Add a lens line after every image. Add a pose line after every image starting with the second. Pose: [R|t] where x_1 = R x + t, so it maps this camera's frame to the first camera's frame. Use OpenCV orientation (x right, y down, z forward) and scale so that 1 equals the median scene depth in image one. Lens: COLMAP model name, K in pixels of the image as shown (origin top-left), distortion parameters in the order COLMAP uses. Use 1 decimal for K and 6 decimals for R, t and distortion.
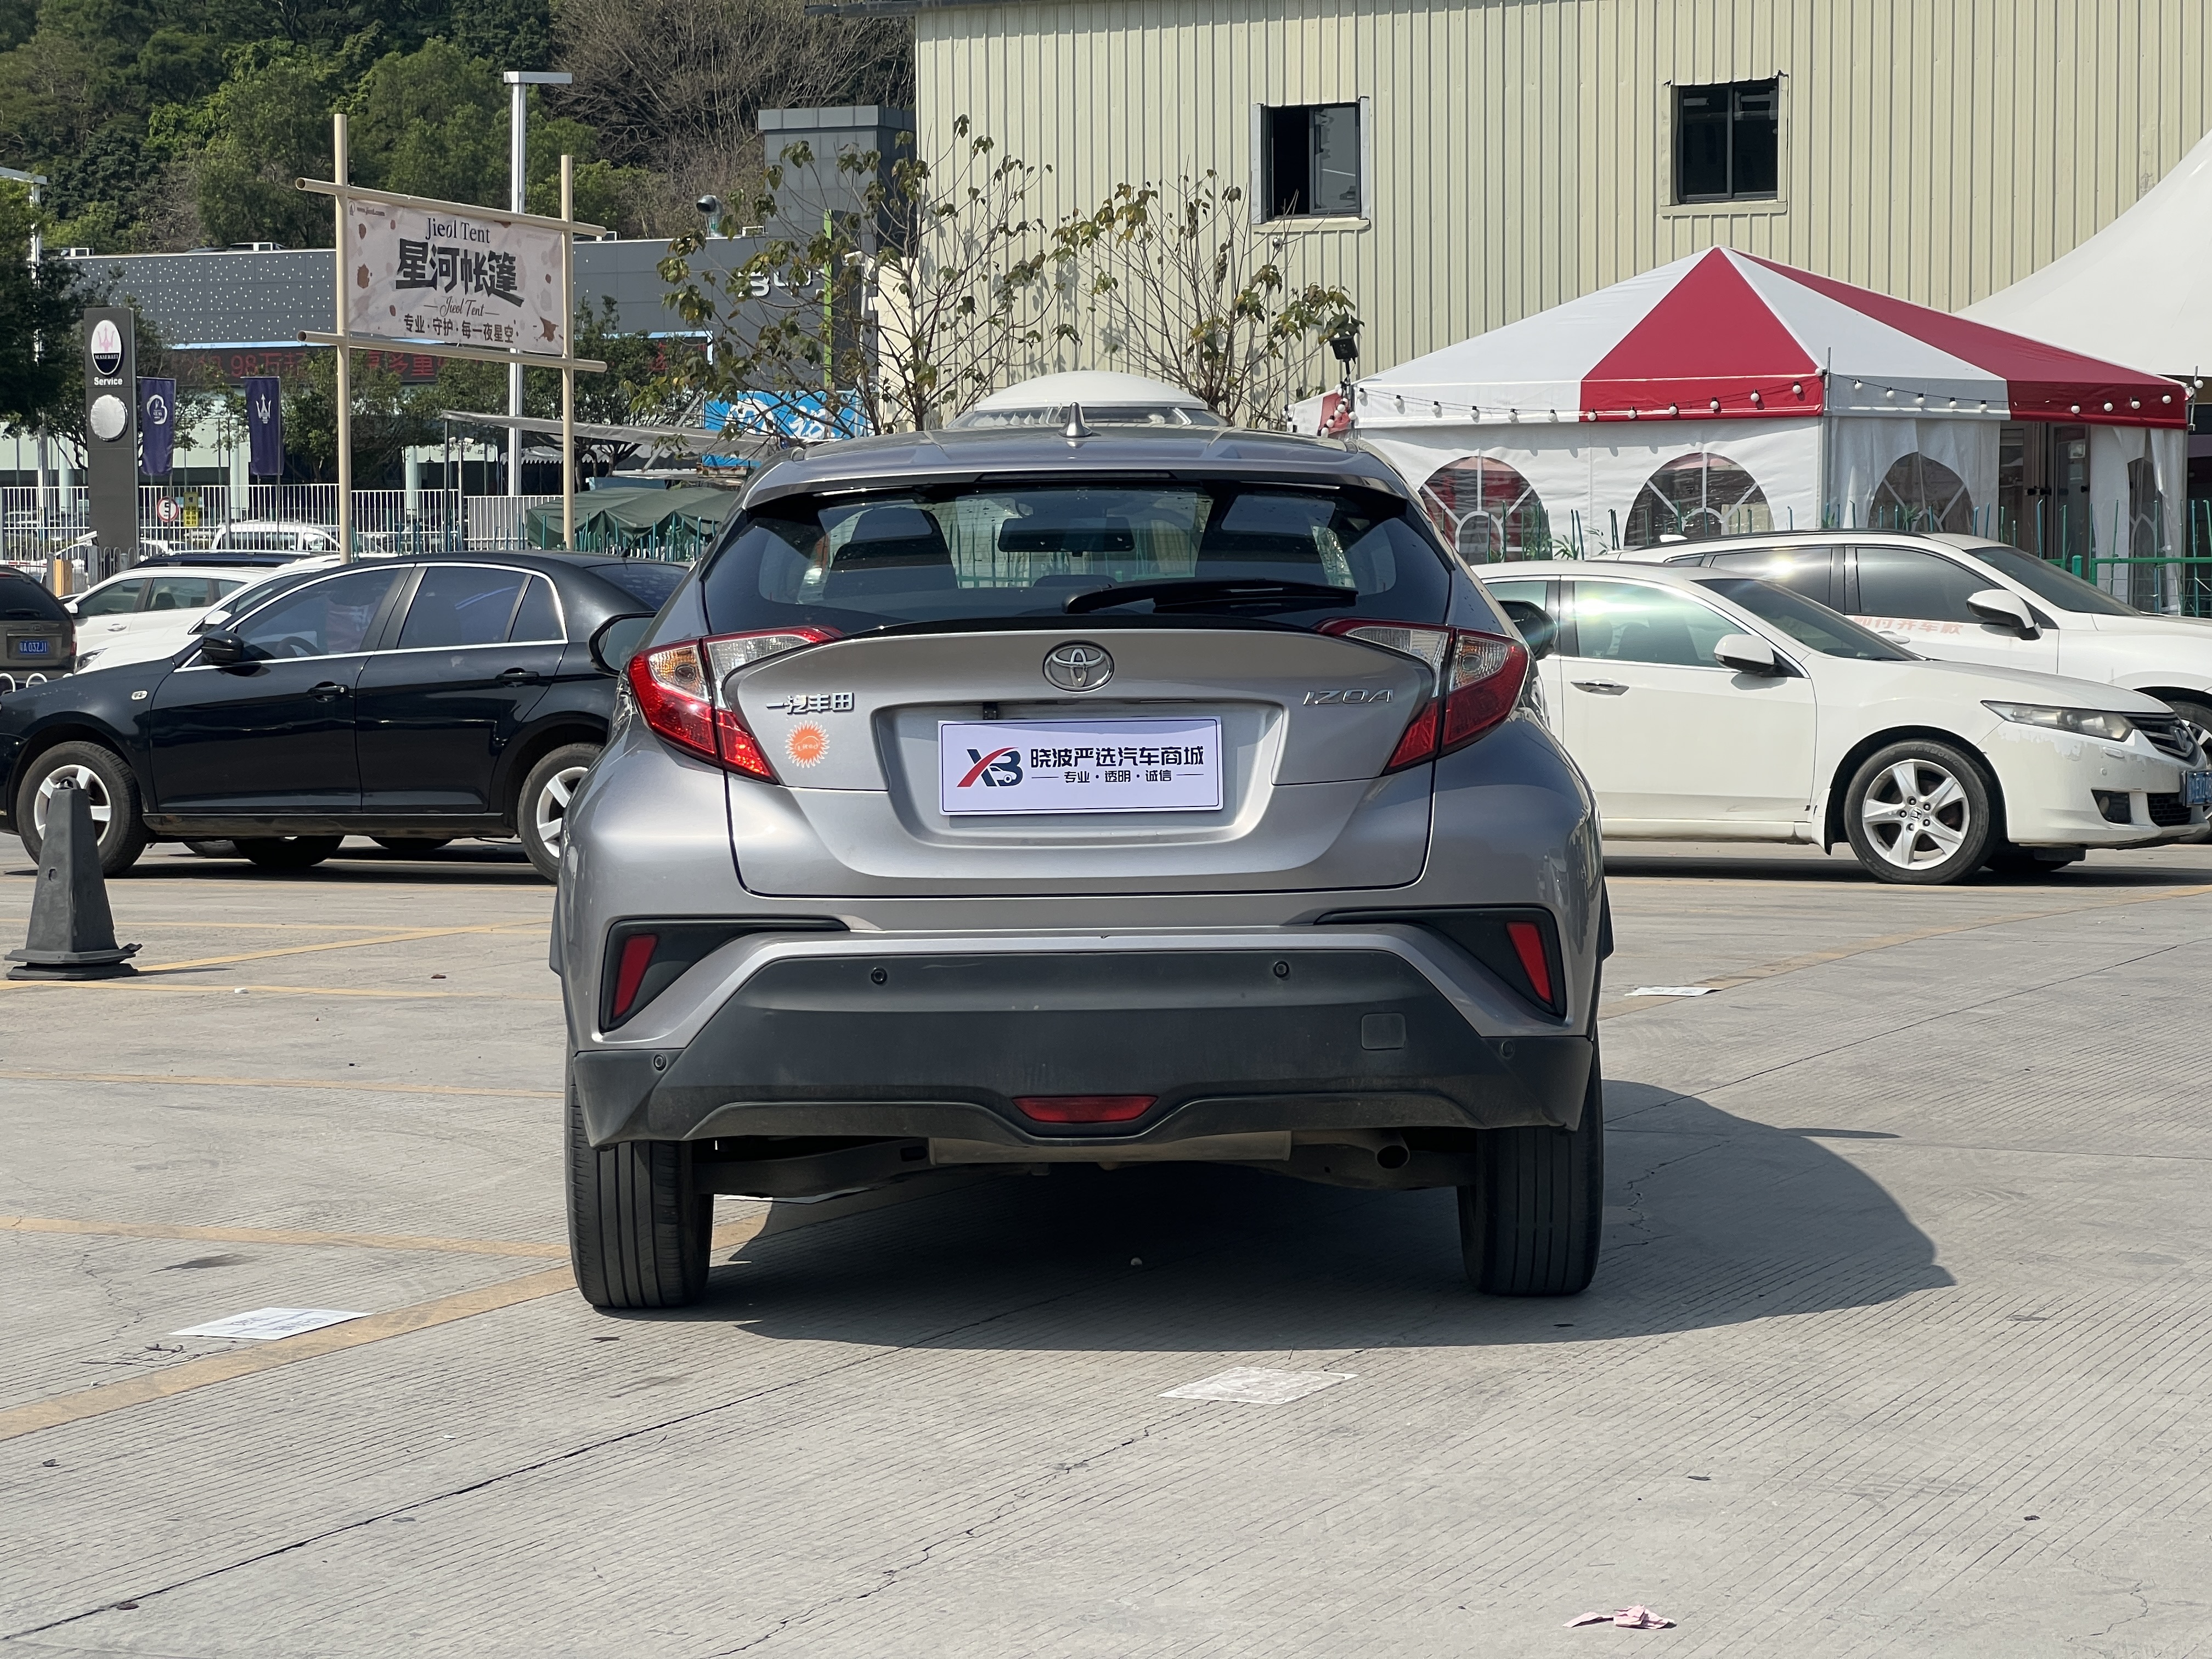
lens RADIAL K [[4908.5, 0, 1098.6], [0, 4908.5, 833.0], [0, 0, 1]] dist [0.239354, 0.000000]
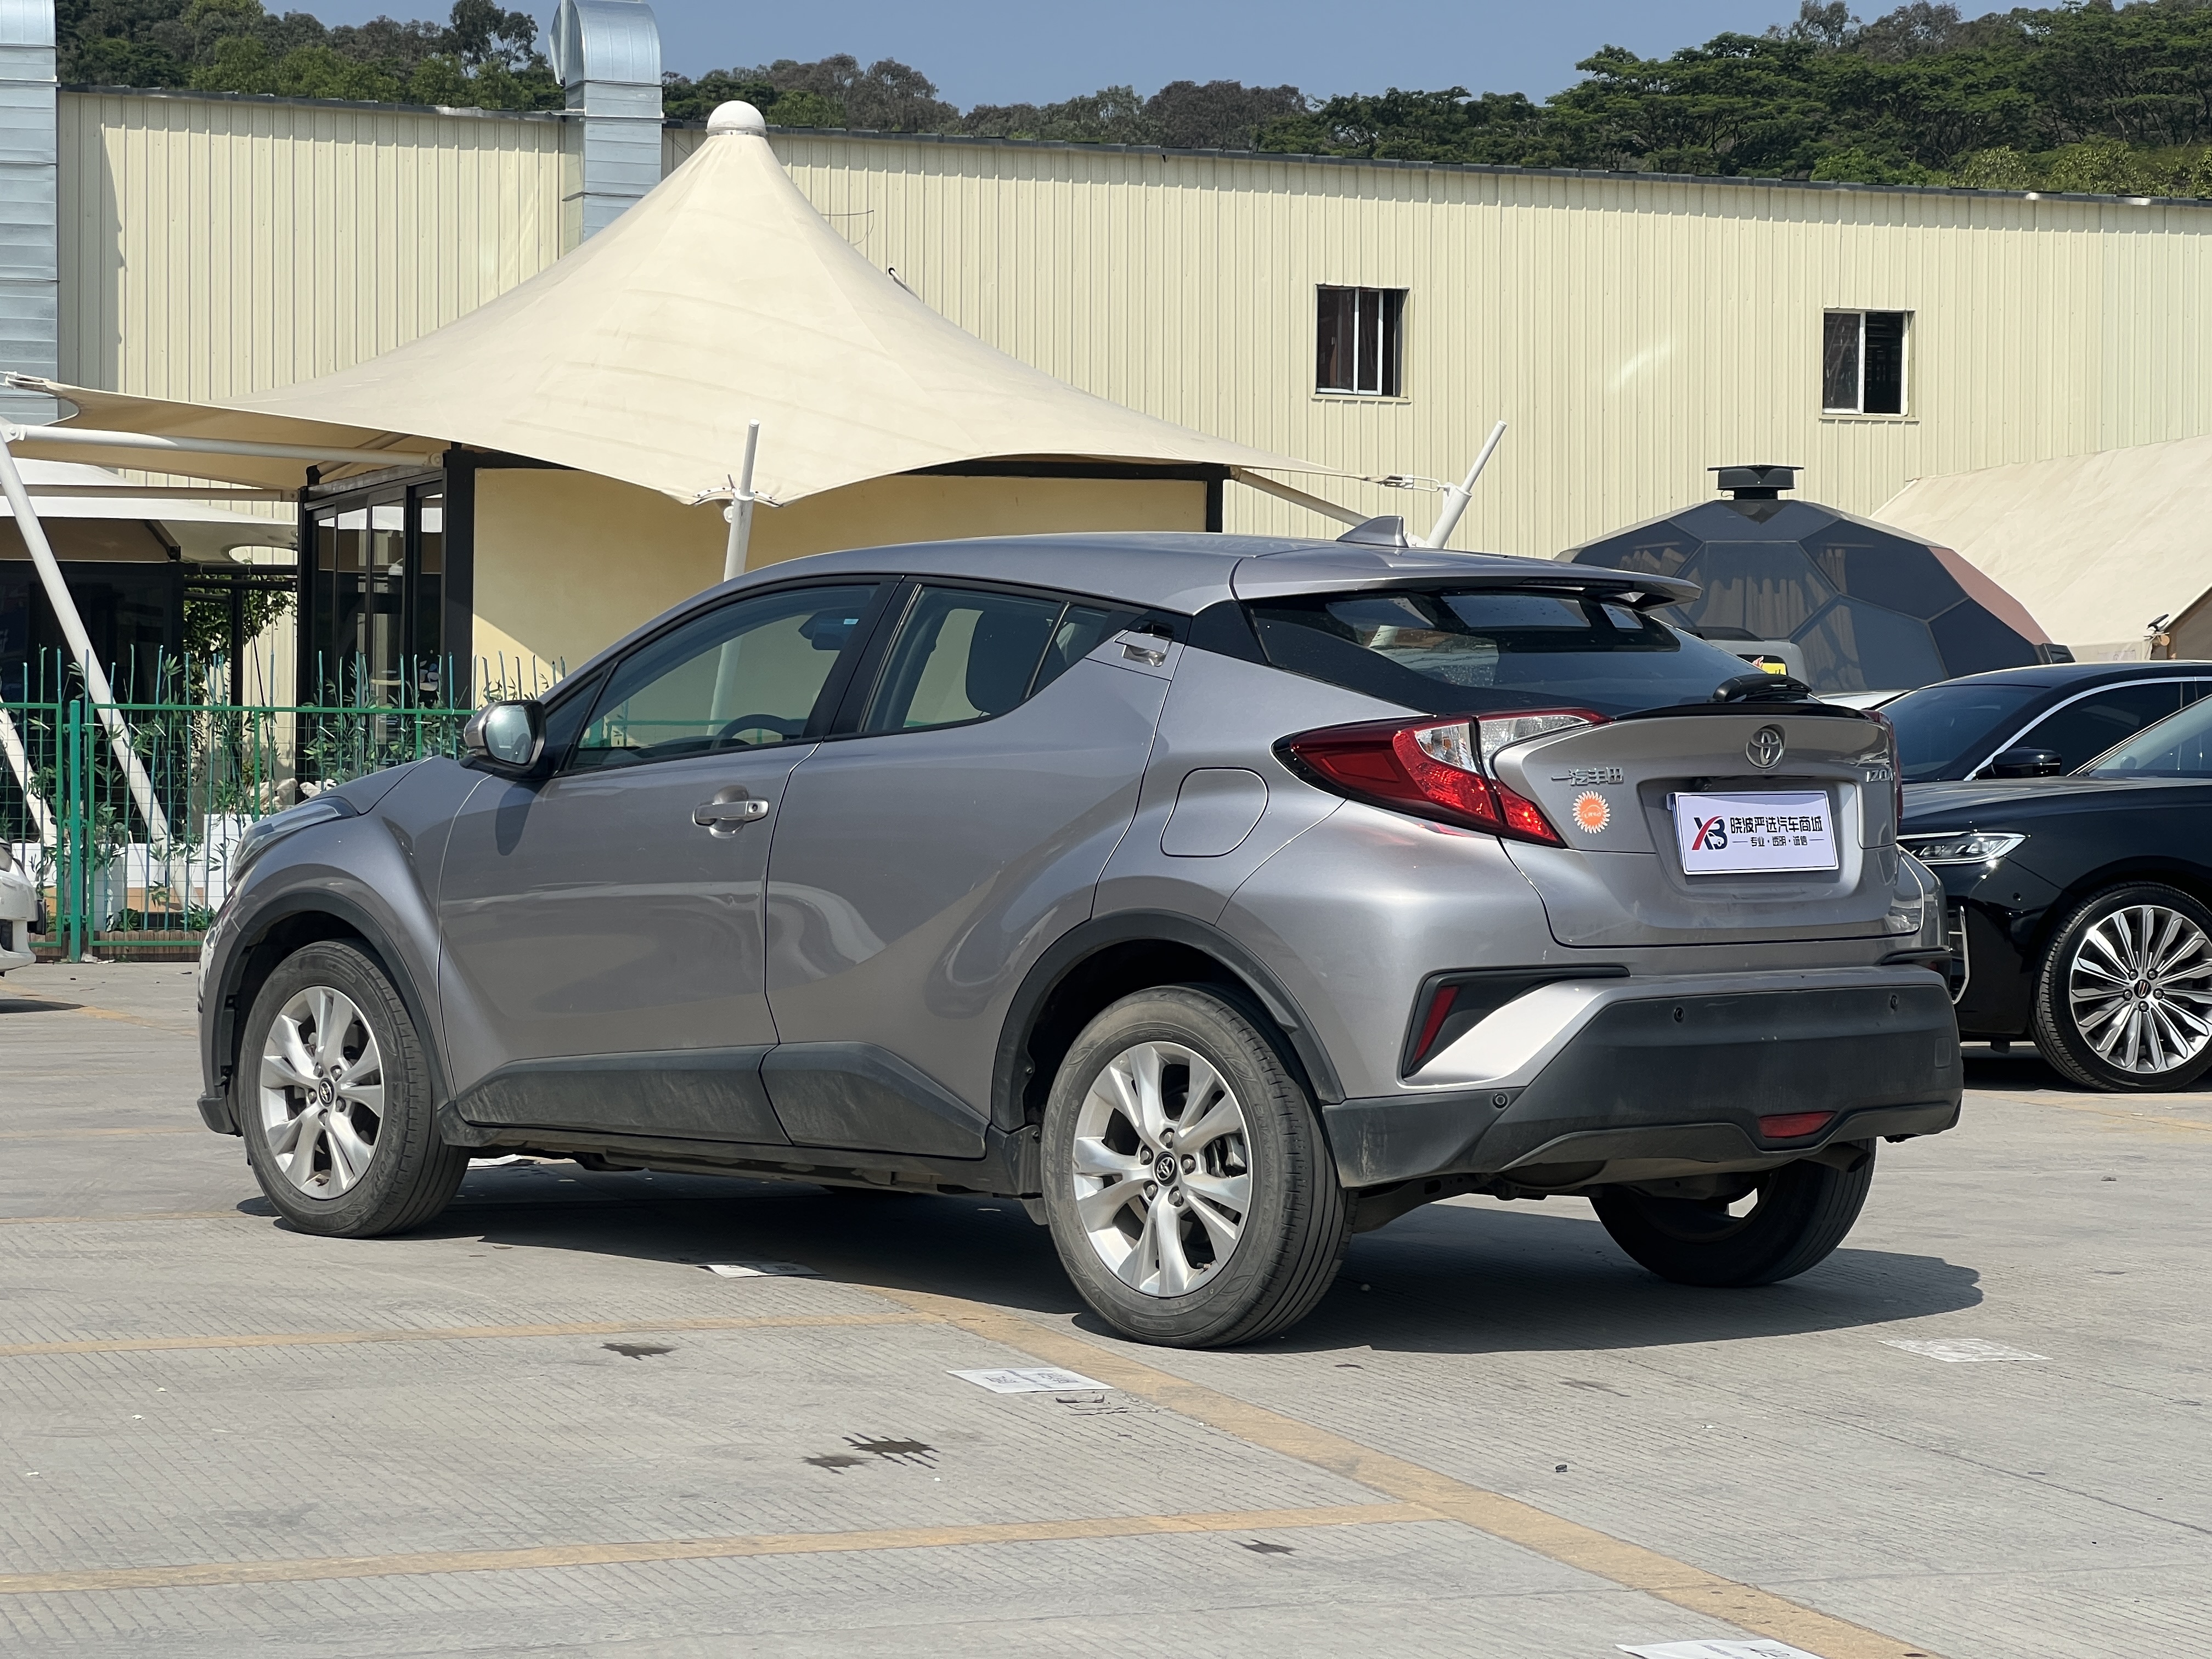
lens RADIAL K [[4897.7, 0, 1115.1], [0, 4897.7, 823.9], [0, 0, 1]] dist [0.101761, 0.000000]
pose [[0.720125, 0.005201, 0.693824, -0.205916], [0.019906, 0.999405, -0.028152, 0.003148], [-0.693558, 0.034085, 0.719594, 0.060627]]
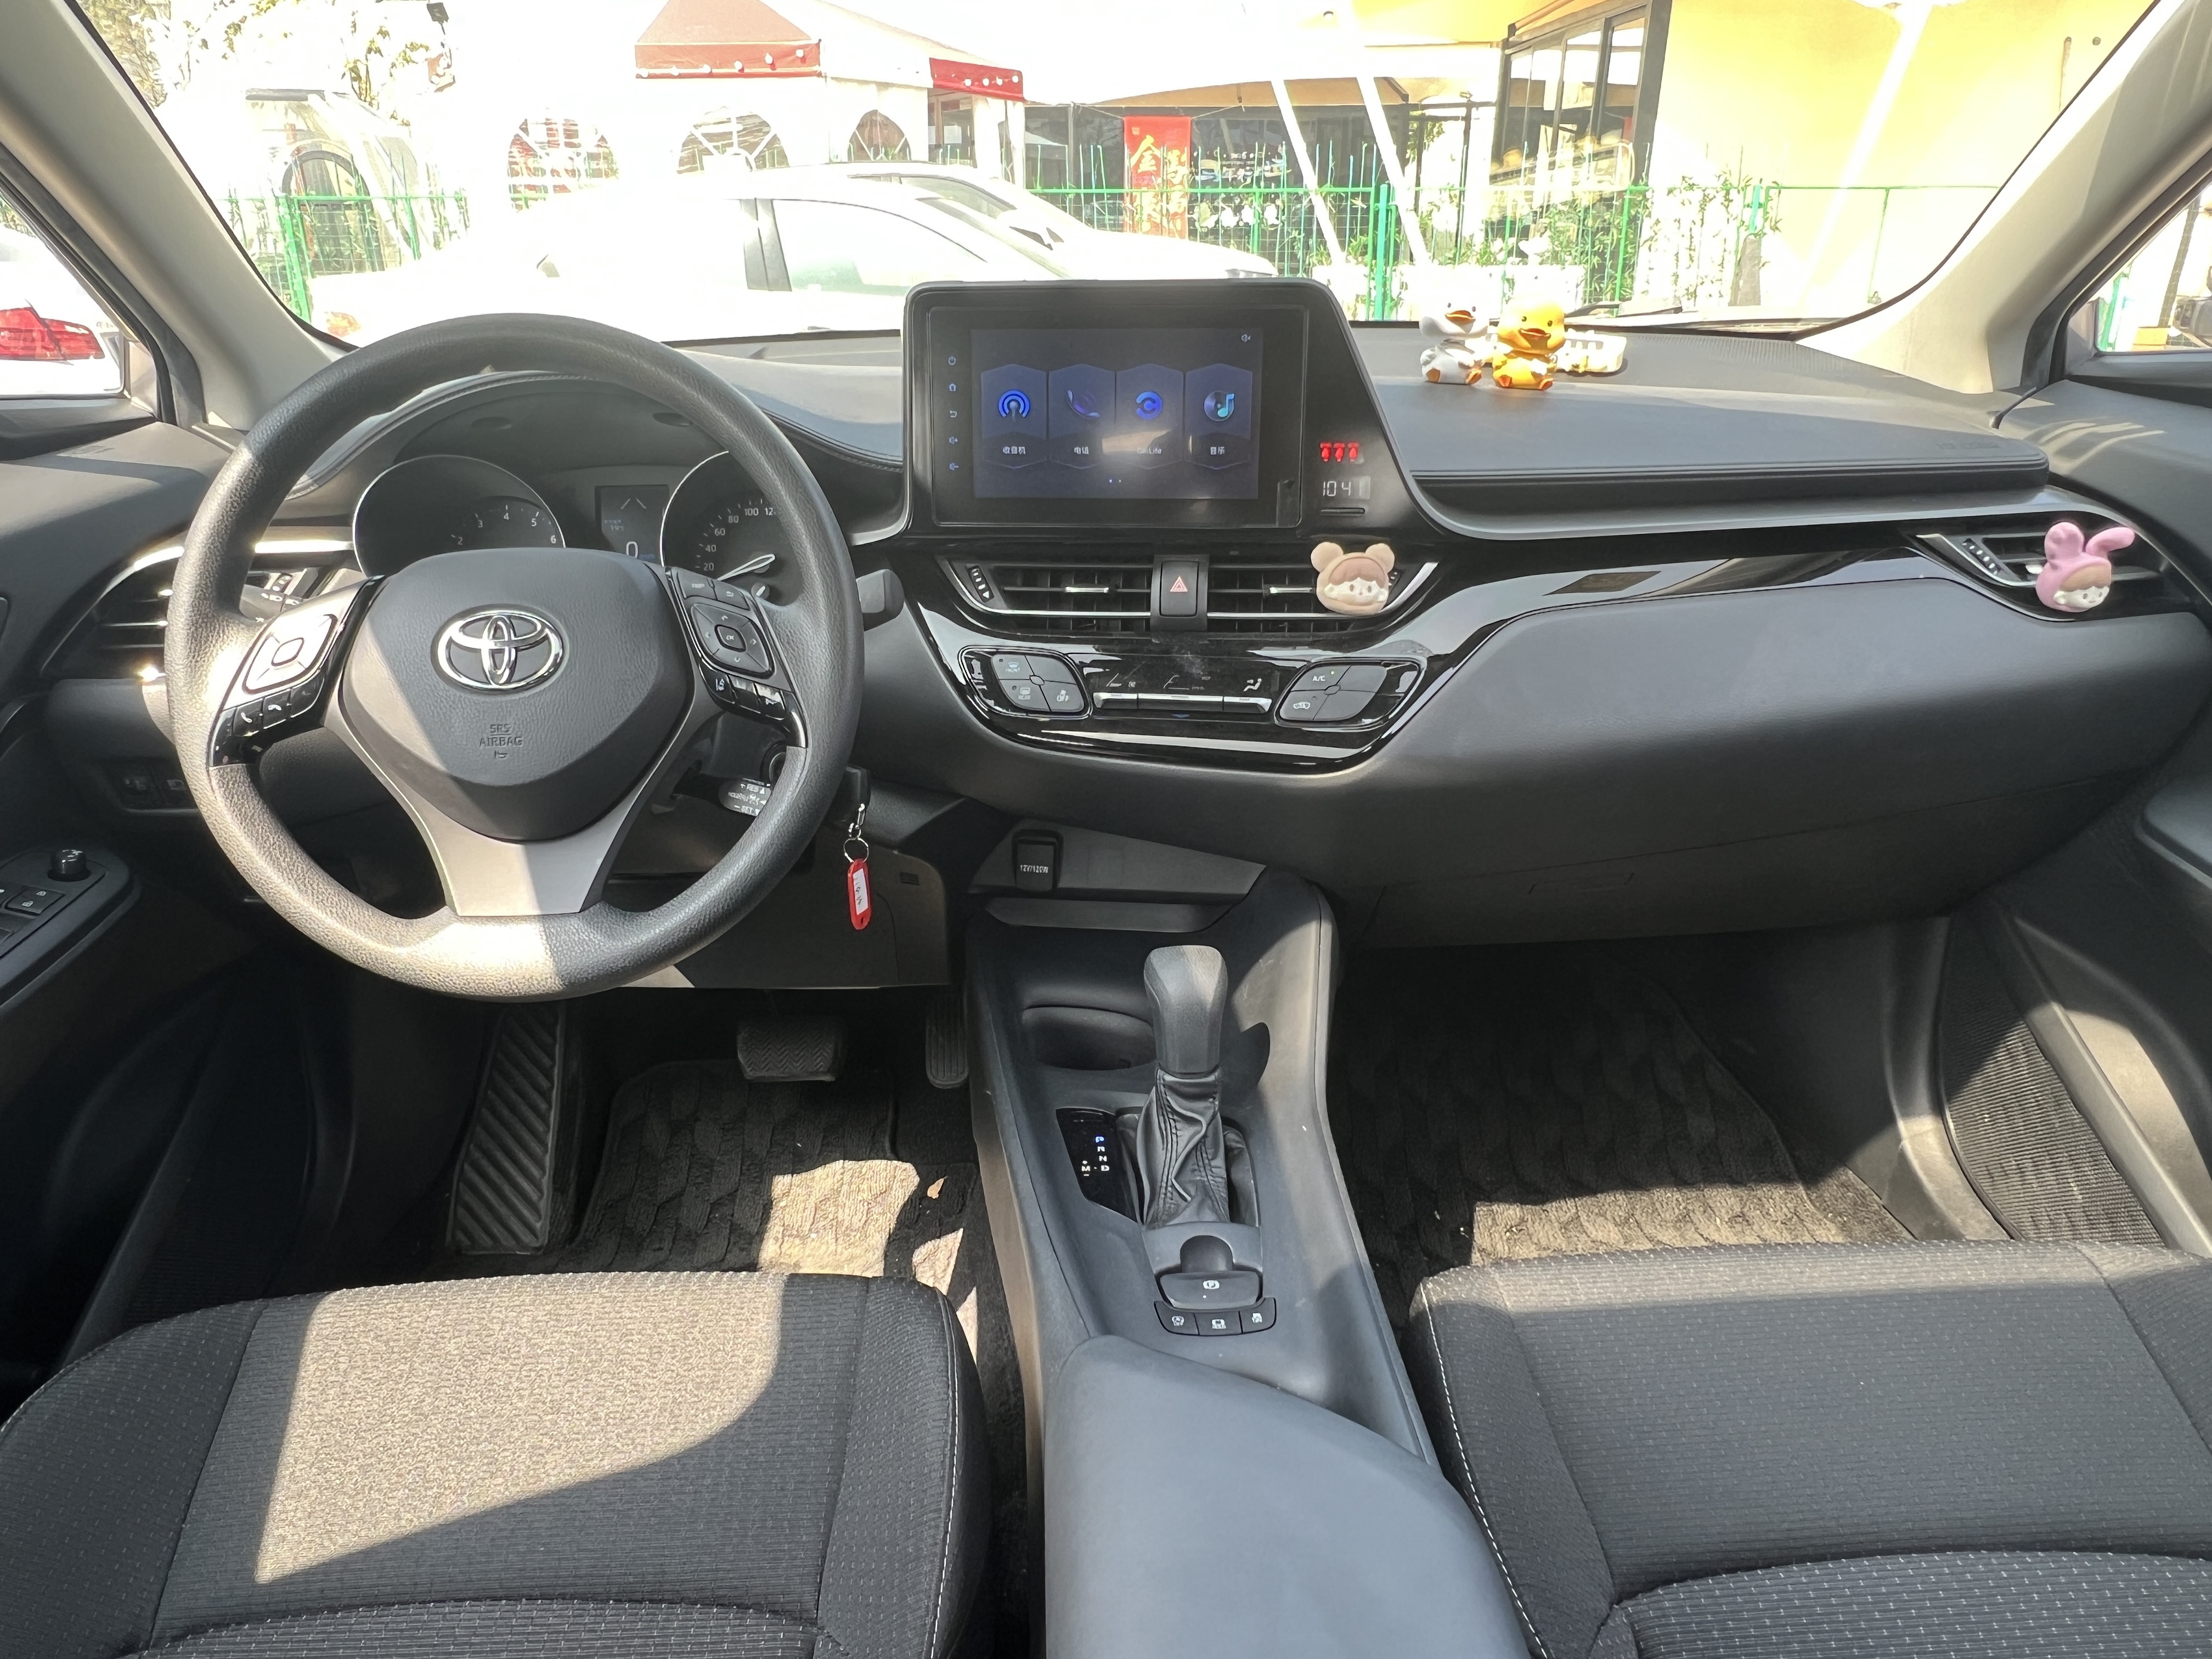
lens RADIAL K [[1502.9, 0, 1085.6], [0, 1502.9, 855.6], [0, 0, 1]] dist [0.005940, -0.013845]
pose [[0.911167, -0.161782, 0.378946, 0.016739], [0.020657, 0.936471, 0.350136, -0.021675], [-0.411518, -0.311205, 0.856624, 0.450861]]
